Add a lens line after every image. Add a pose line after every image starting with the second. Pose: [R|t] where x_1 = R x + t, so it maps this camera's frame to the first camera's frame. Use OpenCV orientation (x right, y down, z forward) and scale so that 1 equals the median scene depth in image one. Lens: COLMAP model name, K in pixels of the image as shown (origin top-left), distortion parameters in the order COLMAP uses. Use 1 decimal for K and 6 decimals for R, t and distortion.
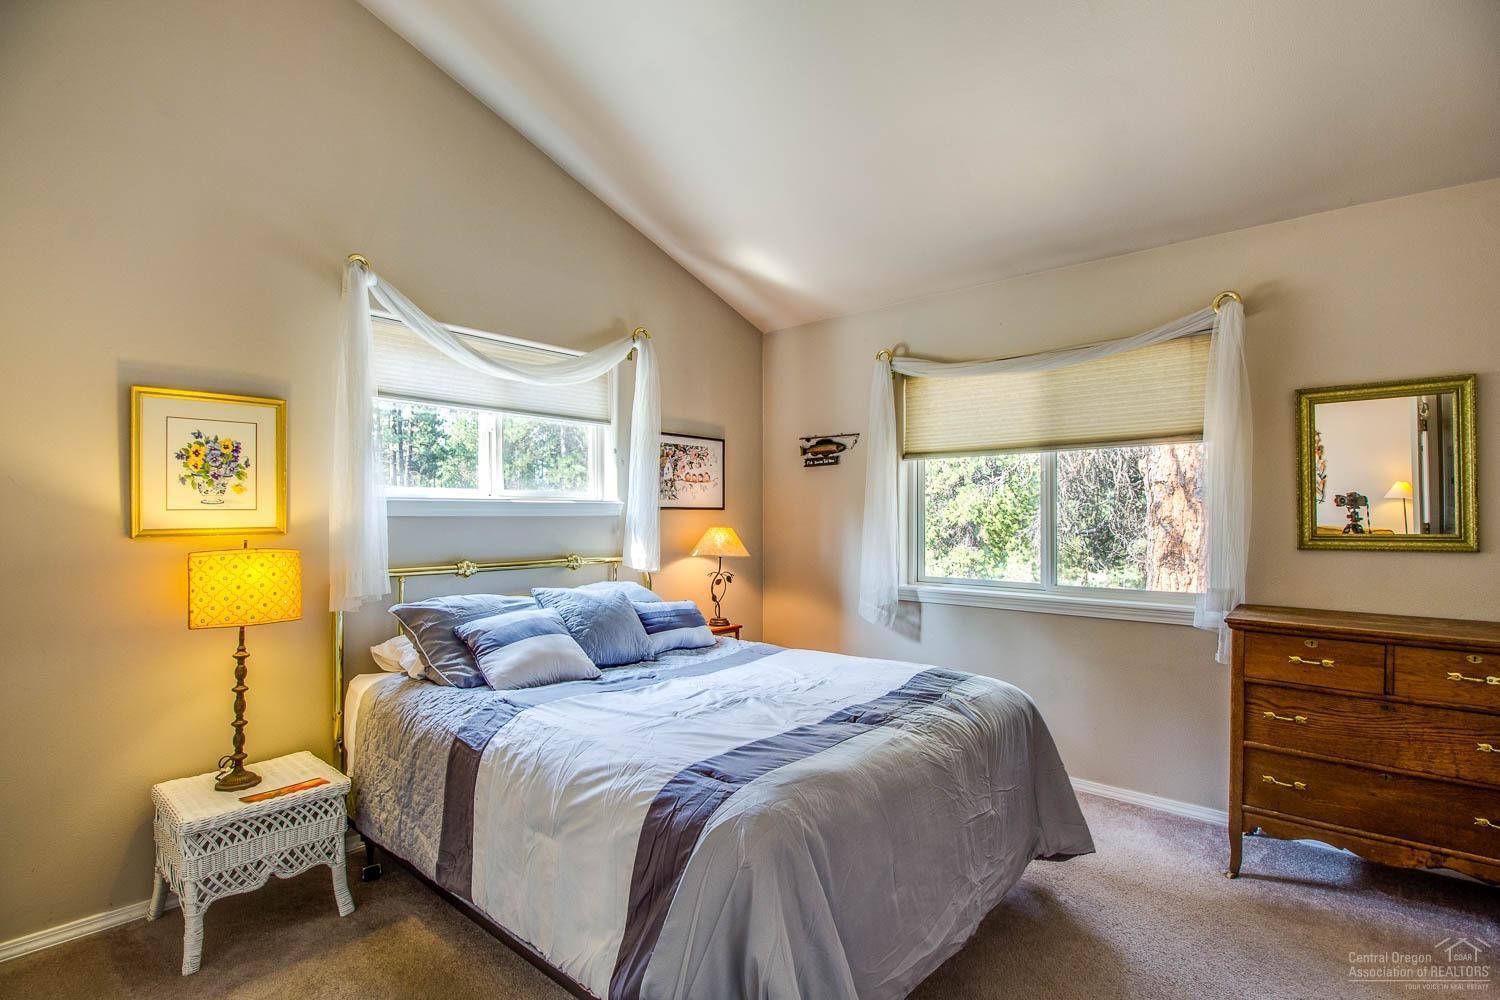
lens RADIAL K [[702.3, 0, 760.6], [0, 702.3, 498.5], [0, 0, 1]] dist [0.000098, -0.014268]
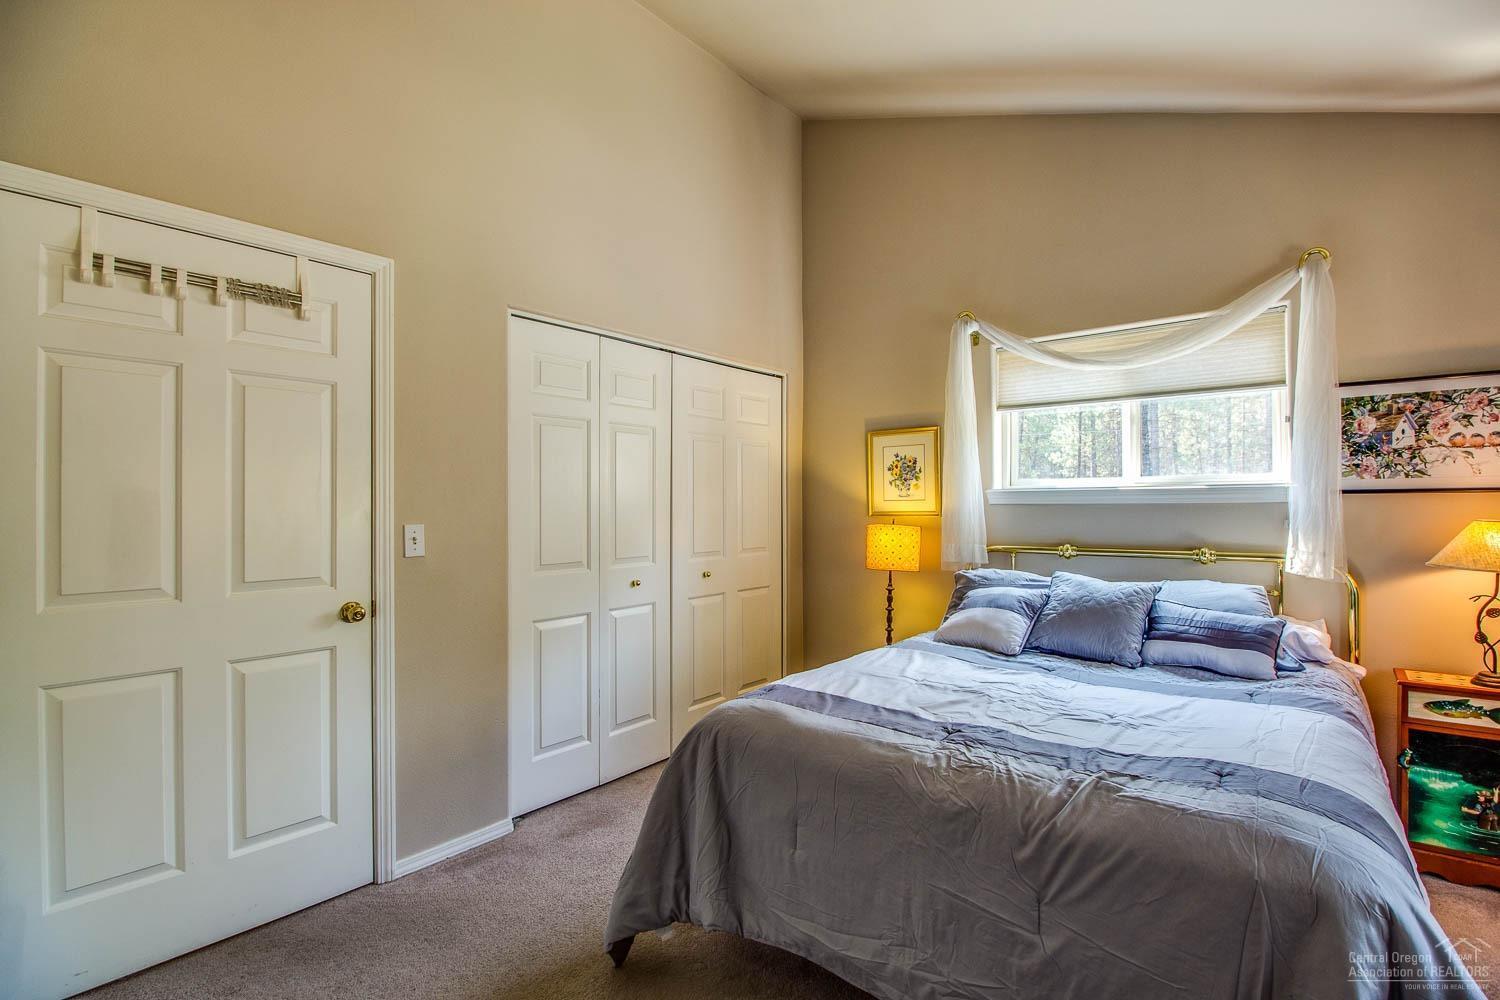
lens RADIAL K [[702.3, 0, 760.6], [0, 702.3, 498.5], [0, 0, 1]] dist [0.000098, -0.014268]
pose [[0.028836, -0.007861, -0.999553, 0.832656], [0.028825, 0.999560, -0.007030, 0.013482], [0.999168, -0.028610, 0.029050, 0.599413]]
